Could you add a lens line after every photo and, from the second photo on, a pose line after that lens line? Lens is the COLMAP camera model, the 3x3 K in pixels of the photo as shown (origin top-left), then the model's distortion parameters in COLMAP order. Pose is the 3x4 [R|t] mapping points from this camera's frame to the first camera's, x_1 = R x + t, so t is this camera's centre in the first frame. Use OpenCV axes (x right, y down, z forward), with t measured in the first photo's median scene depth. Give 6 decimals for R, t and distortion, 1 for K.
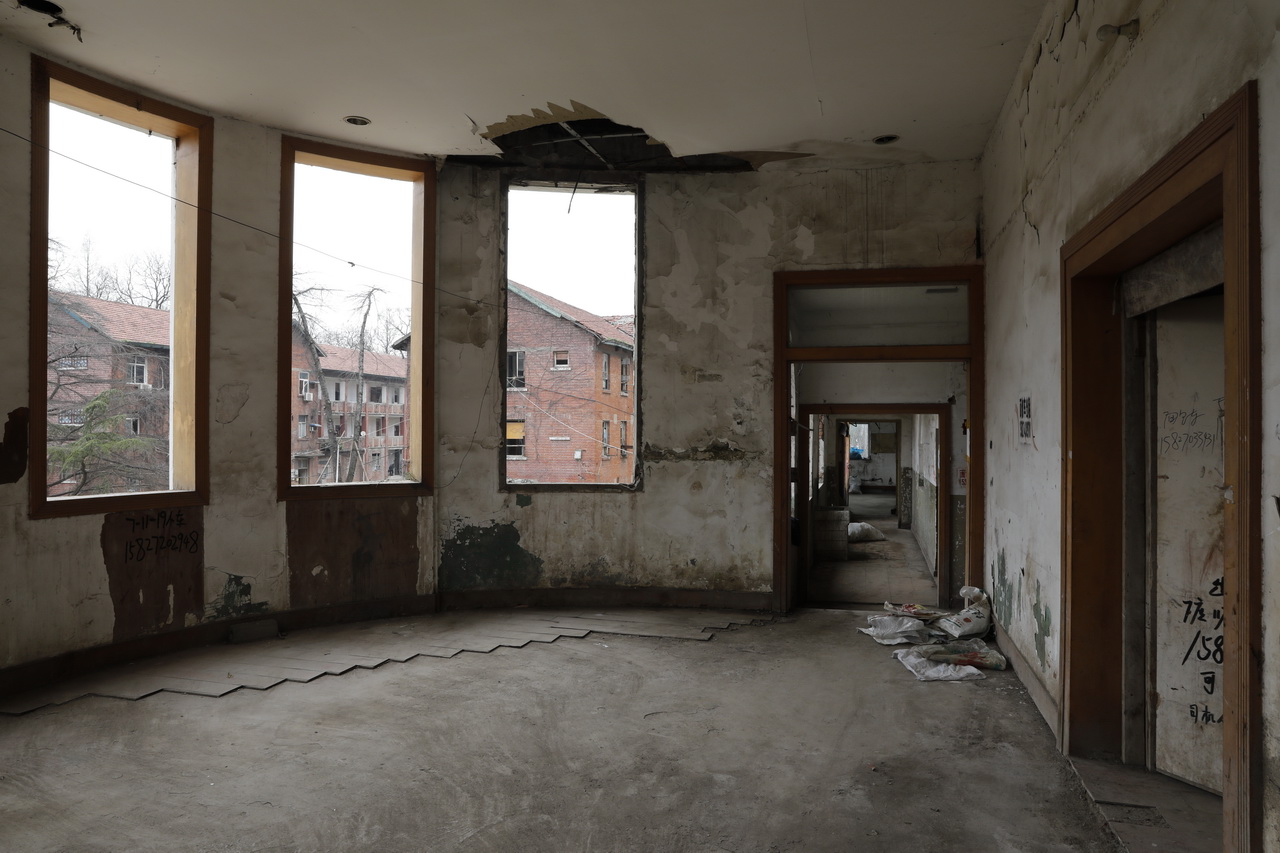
lens RADIAL K [[891.2, 0, 640.2], [0, 891.2, 423.0], [0, 0, 1]] dist [-0.044259, 0.022265]
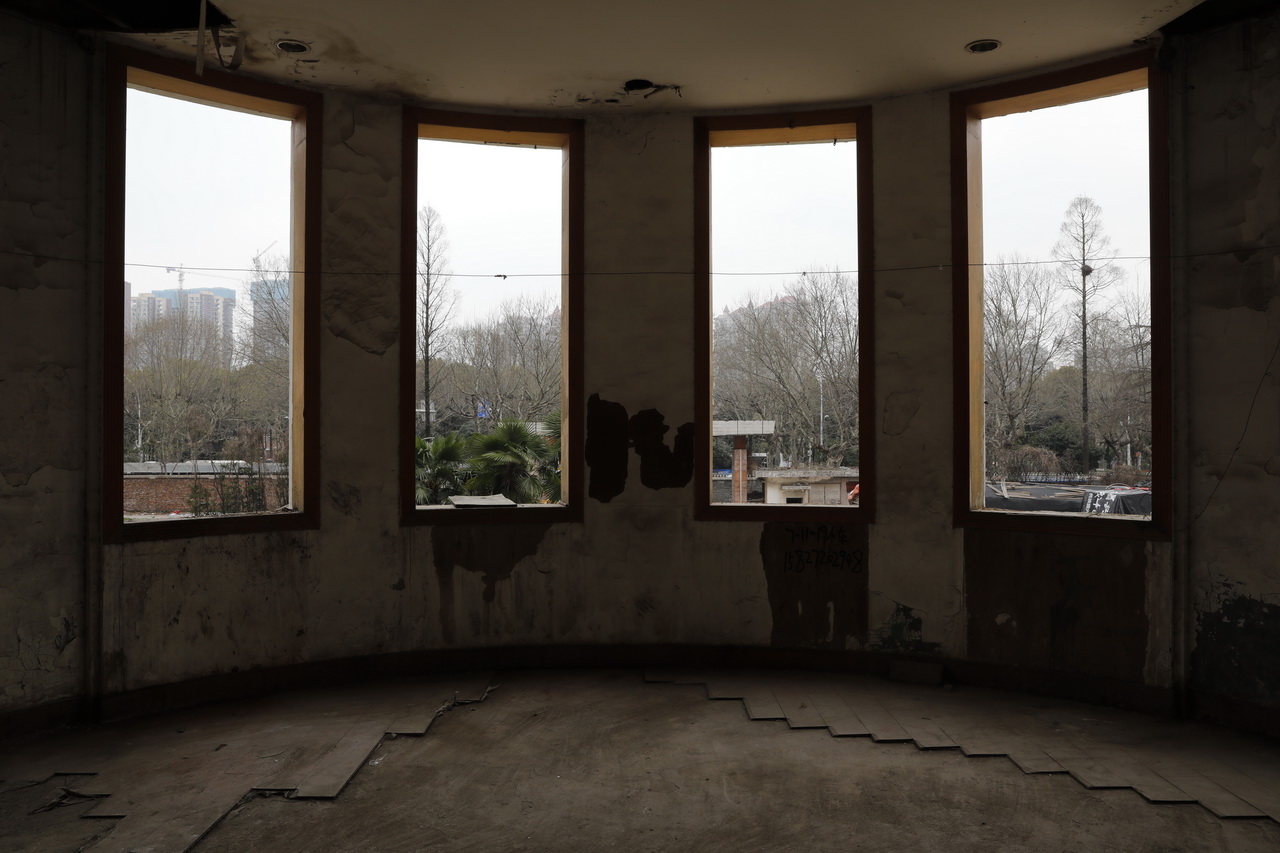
lens RADIAL K [[960.8, 0, 639.6], [0, 960.8, 426.4], [0, 0, 1]] dist [-0.070924, 0.030032]
pose [[0.242929, -0.007380, -0.970016, 0.457257], [0.007666, 0.999954, -0.005688, -0.005693], [0.970014, -0.006054, 0.242975, 0.562498]]
